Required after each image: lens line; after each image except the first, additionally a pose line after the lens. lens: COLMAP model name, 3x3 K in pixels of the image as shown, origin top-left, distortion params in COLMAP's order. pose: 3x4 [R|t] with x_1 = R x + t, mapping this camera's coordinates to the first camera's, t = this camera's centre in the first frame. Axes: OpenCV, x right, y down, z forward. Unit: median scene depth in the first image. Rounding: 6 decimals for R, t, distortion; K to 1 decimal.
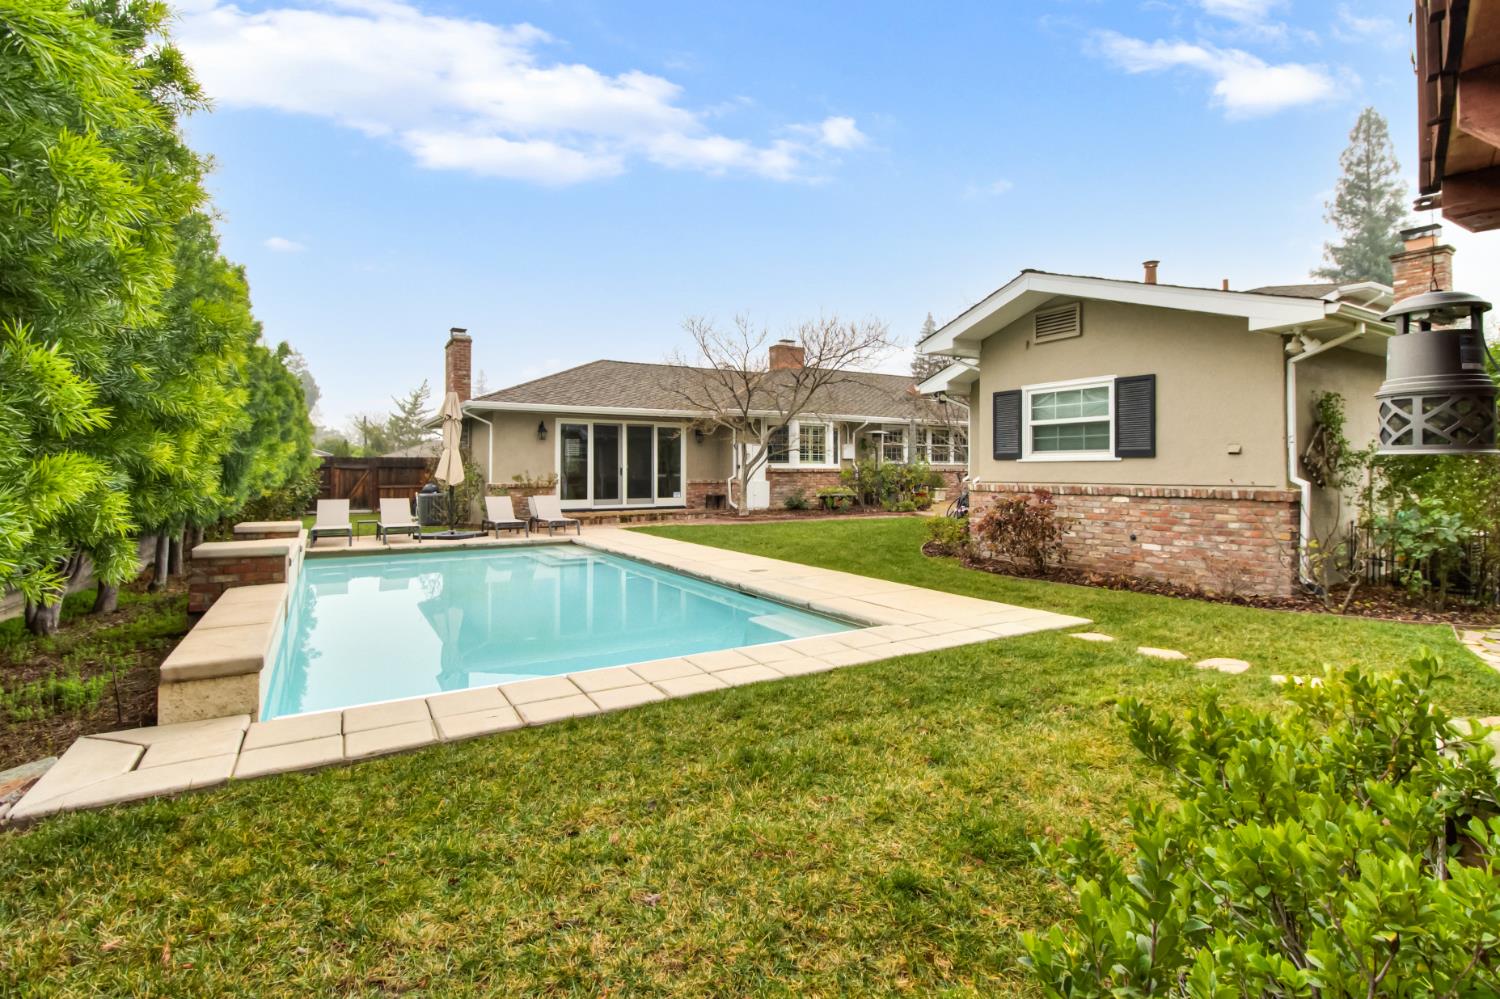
lens RADIAL K [[694.2, 0, 750.0], [0, 694.2, 499.5], [0, 0, 1]] dist [0.024552, -0.015060]
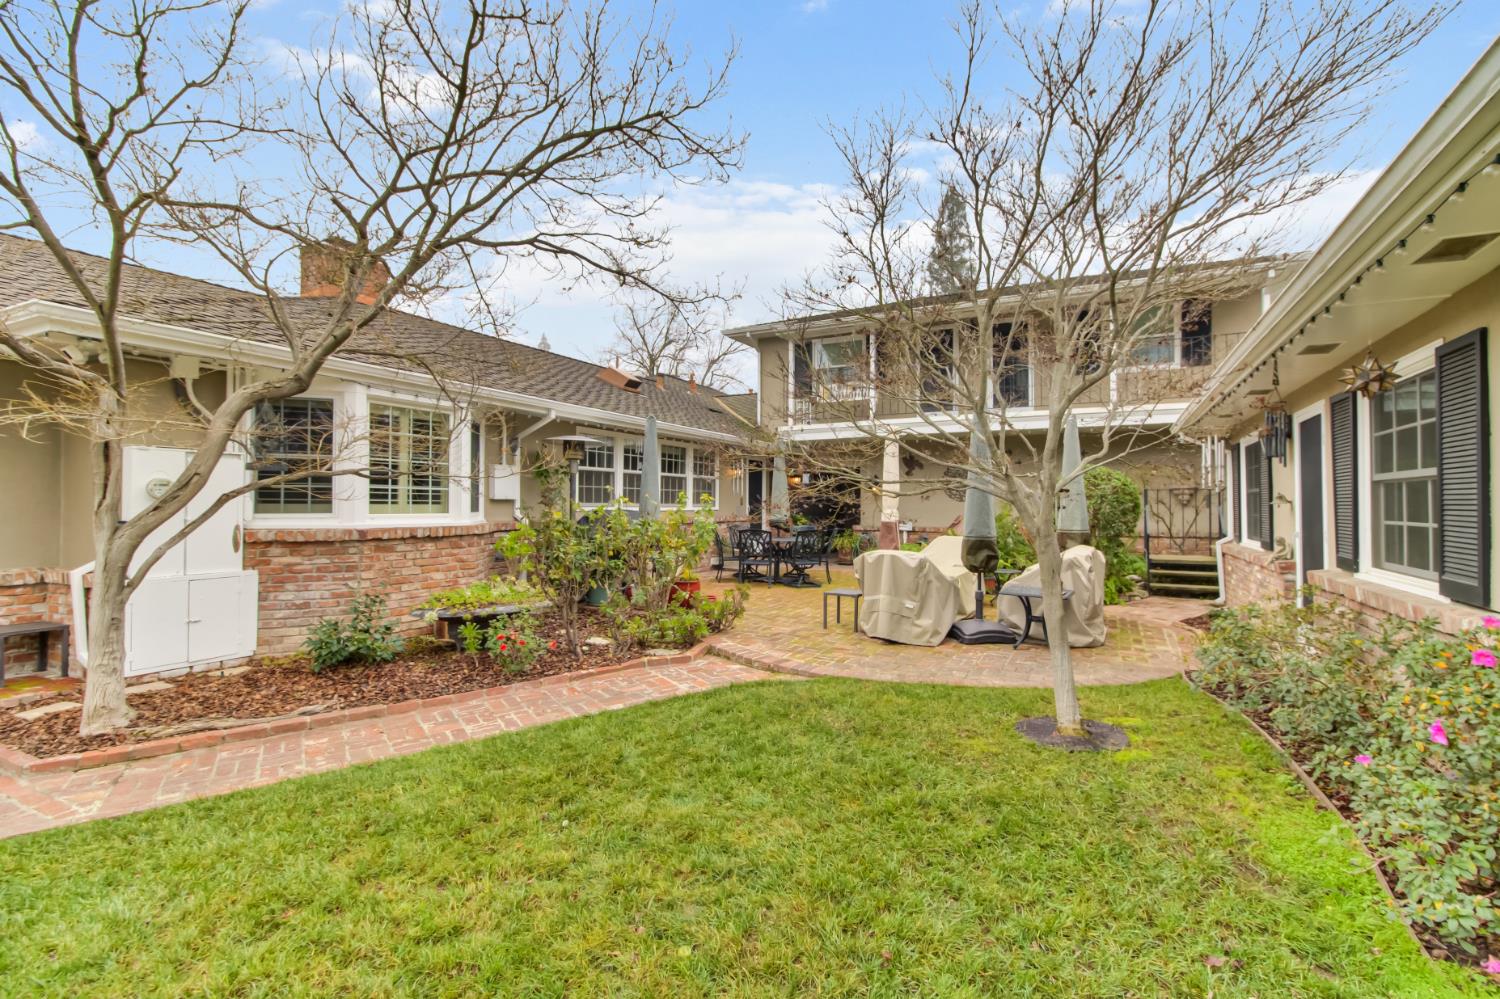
lens RADIAL K [[694.2, 0, 750.0], [0, 694.2, 499.5], [0, 0, 1]] dist [0.024552, -0.015060]
pose [[0.849627, 0.009937, 0.527291, 0.049277], [0.015852, 0.998890, -0.044366, -0.040411], [-0.527146, 0.046053, 0.848526, 0.605645]]
